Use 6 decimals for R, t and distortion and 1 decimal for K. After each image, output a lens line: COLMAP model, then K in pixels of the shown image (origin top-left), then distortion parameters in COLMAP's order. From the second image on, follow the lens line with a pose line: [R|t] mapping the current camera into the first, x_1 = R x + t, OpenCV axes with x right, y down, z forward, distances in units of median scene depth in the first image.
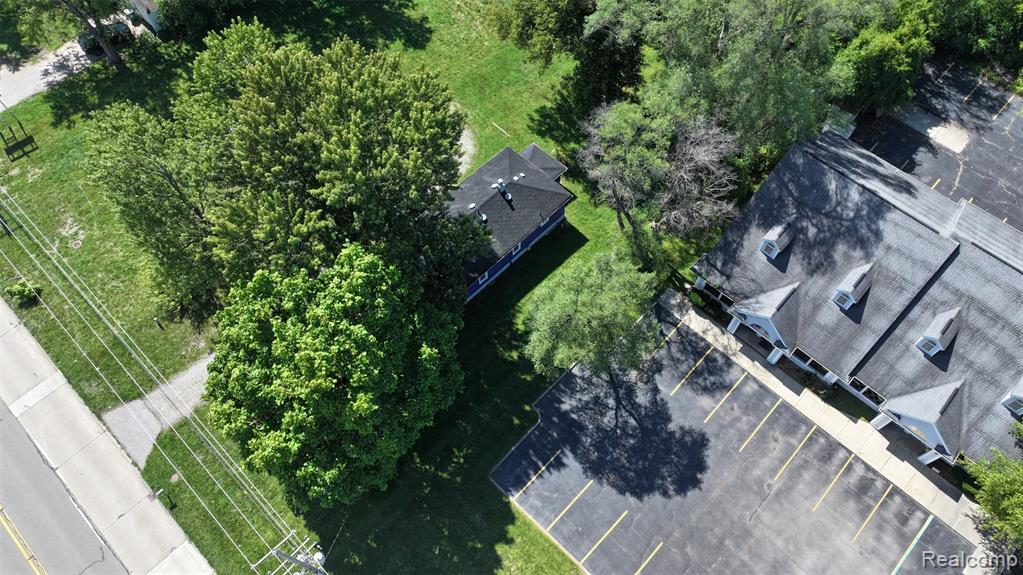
lens RADIAL K [[694.4, 0, 511.5], [0, 694.4, 287.5], [0, 0, 1]] dist [0.015194, 0.000544]
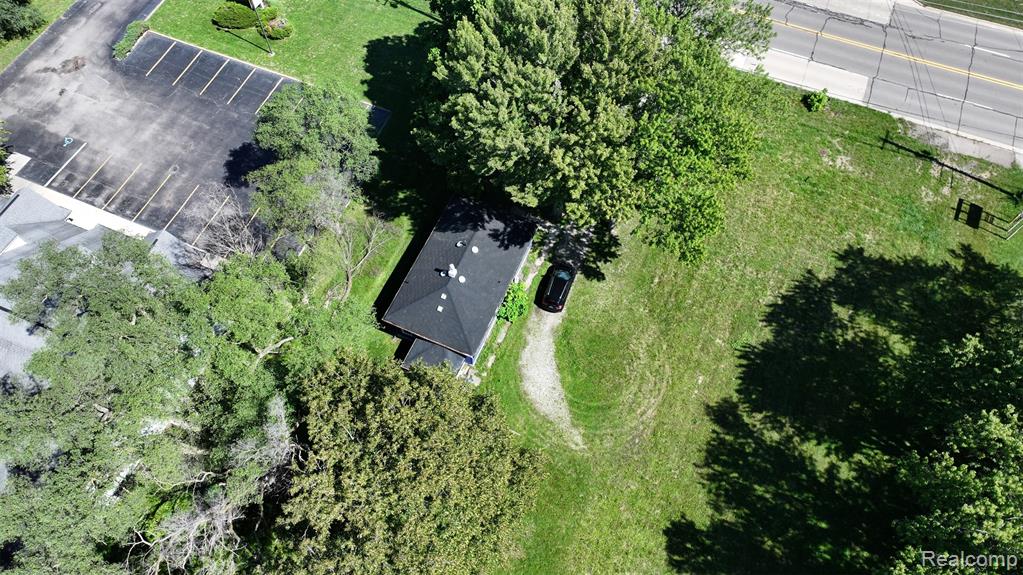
lens RADIAL K [[694.4, 0, 511.5], [0, 694.4, 287.5], [0, 0, 1]] dist [0.015194, 0.000544]
pose [[-0.933748, 0.317629, -0.165004, 0.074338], [-0.315304, -0.511747, 0.799186, -0.966803], [0.169404, 0.798265, 0.577992, 0.515188]]
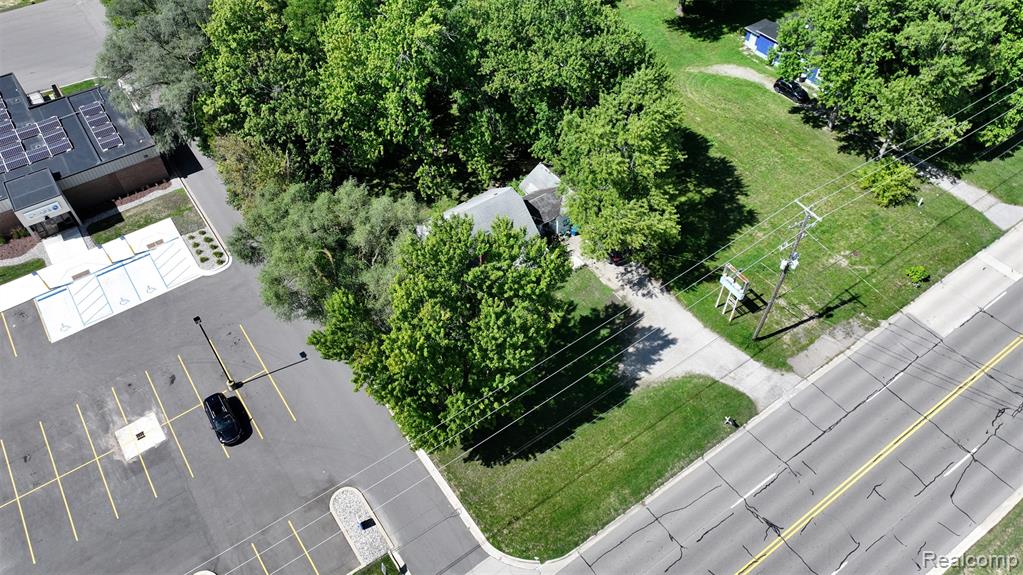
lens RADIAL K [[694.4, 0, 511.5], [0, 694.4, 287.5], [0, 0, 1]] dist [0.015194, 0.000544]
pose [[0.180351, -0.751123, 0.635049, -1.661160], [0.868516, 0.424660, 0.255626, -0.918884], [-0.461686, 0.505448, 0.728950, 0.497357]]
